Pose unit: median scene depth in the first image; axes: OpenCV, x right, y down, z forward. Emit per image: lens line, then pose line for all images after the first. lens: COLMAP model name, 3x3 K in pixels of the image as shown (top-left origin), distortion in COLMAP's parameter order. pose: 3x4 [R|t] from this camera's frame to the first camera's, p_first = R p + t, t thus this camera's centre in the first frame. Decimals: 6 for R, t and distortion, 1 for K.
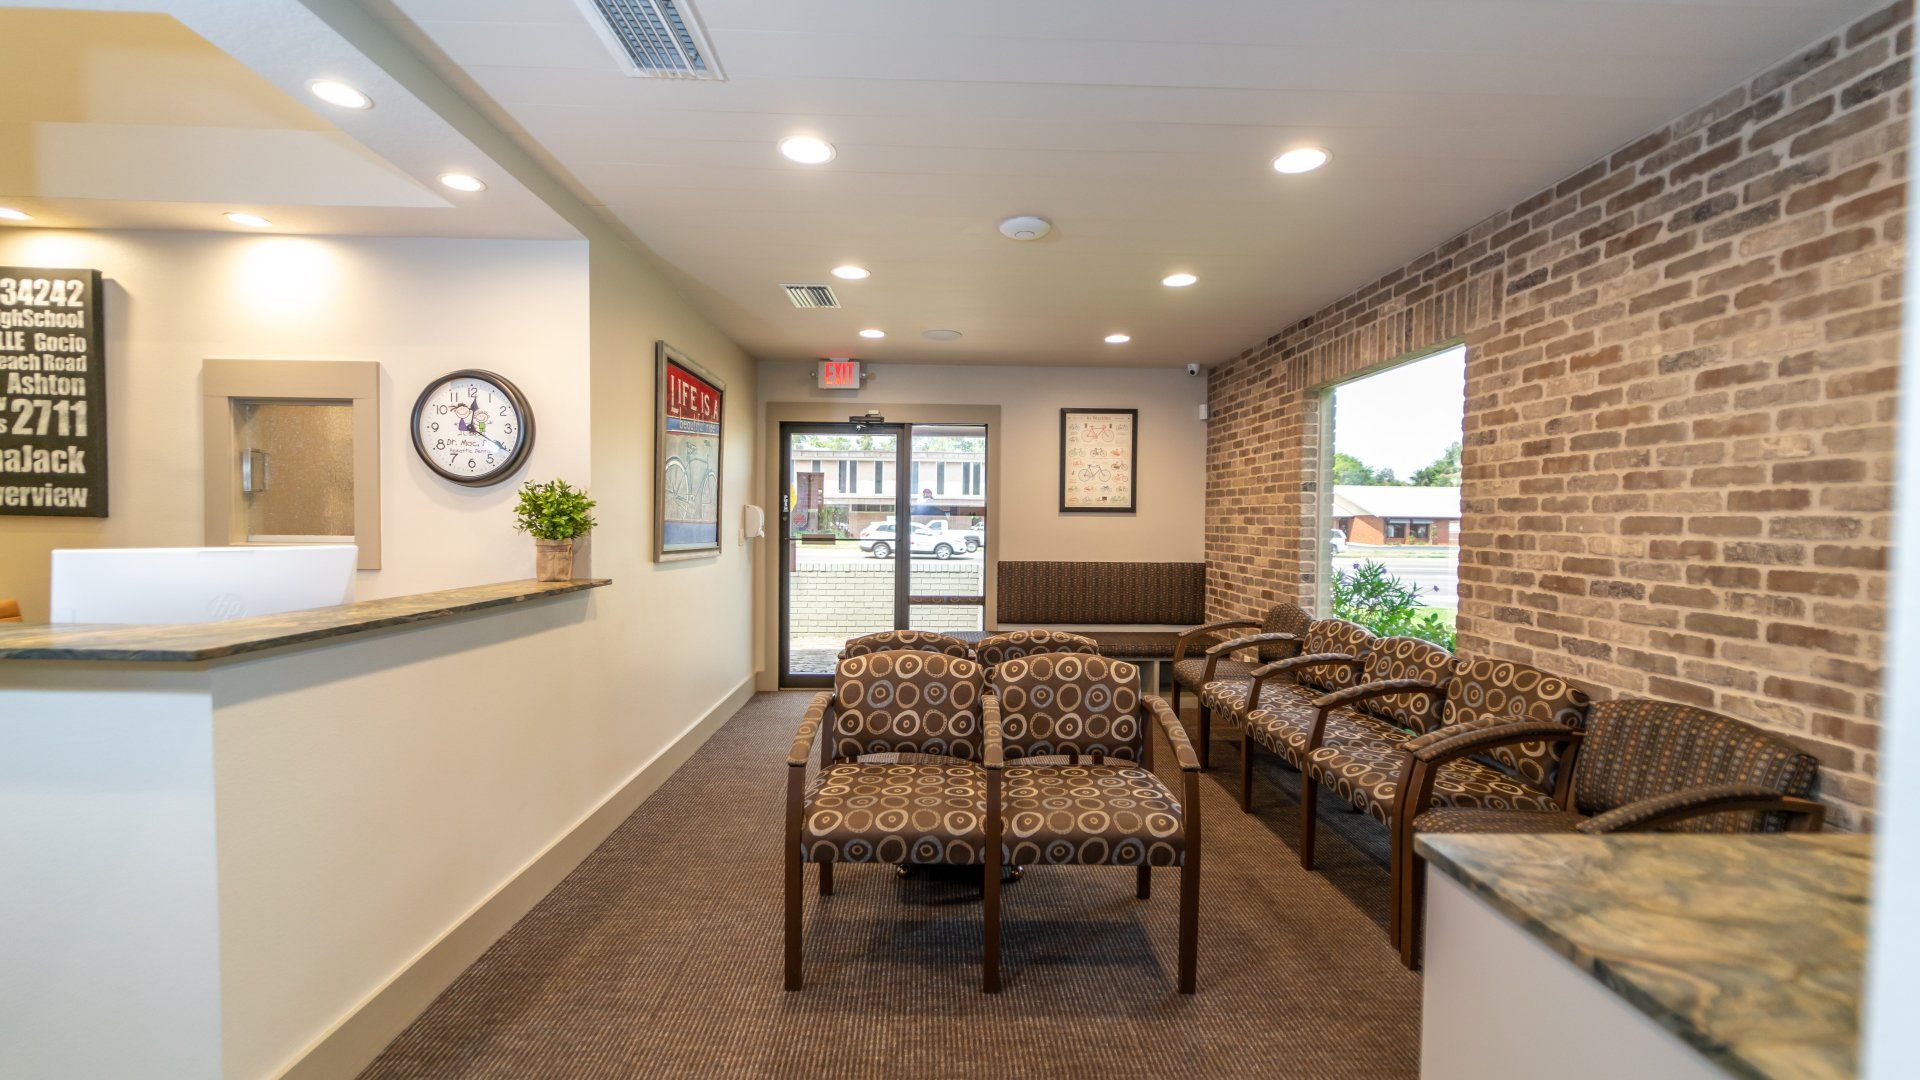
lens RADIAL K [[774.4, 0, 959.3], [0, 774.4, 544.8], [0, 0, 1]] dist [-0.000103, 0.000699]
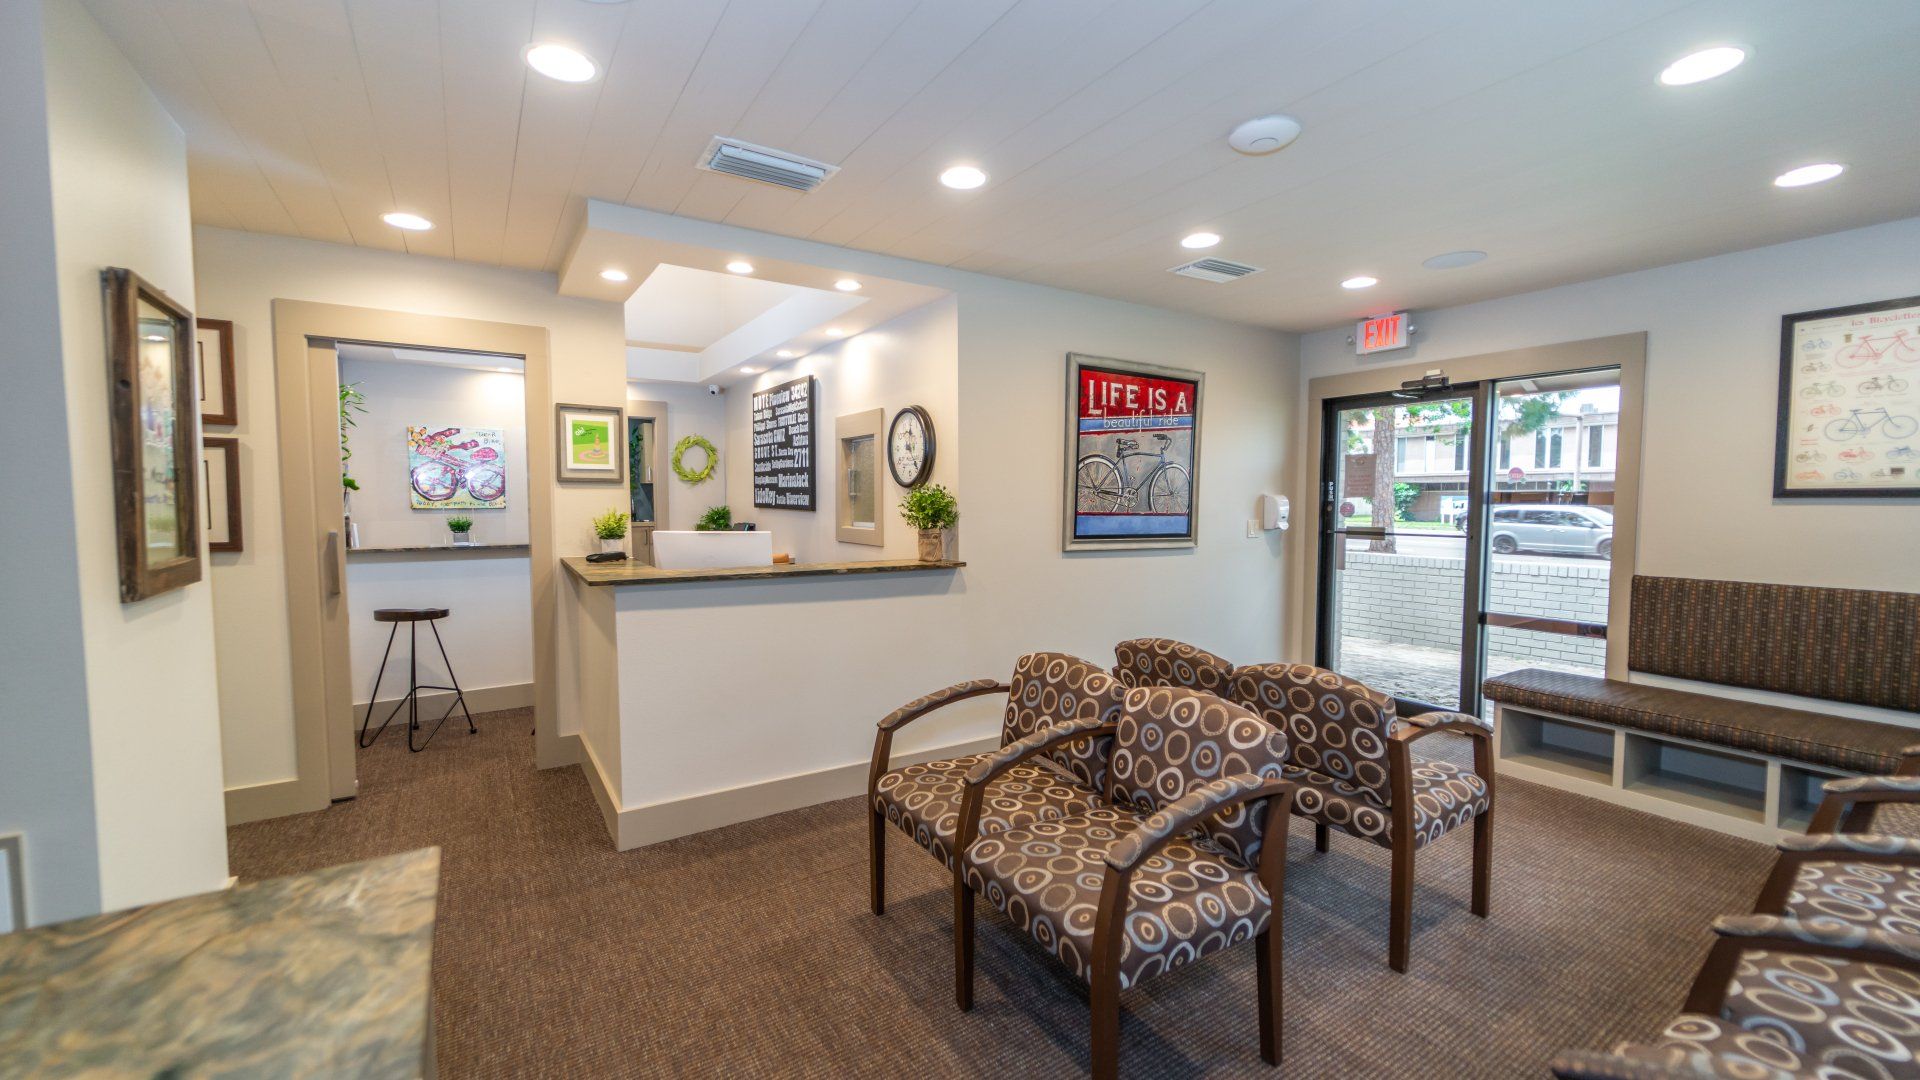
lens RADIAL K [[774.4, 0, 961.3], [0, 774.4, 539.9], [0, 0, 1]] dist [-0.000103, 0.000699]
pose [[0.512326, 0.036611, -0.858010, 0.326715], [-0.021793, 0.999323, 0.029628, -0.015136], [0.858515, 0.003520, 0.512777, 0.190738]]
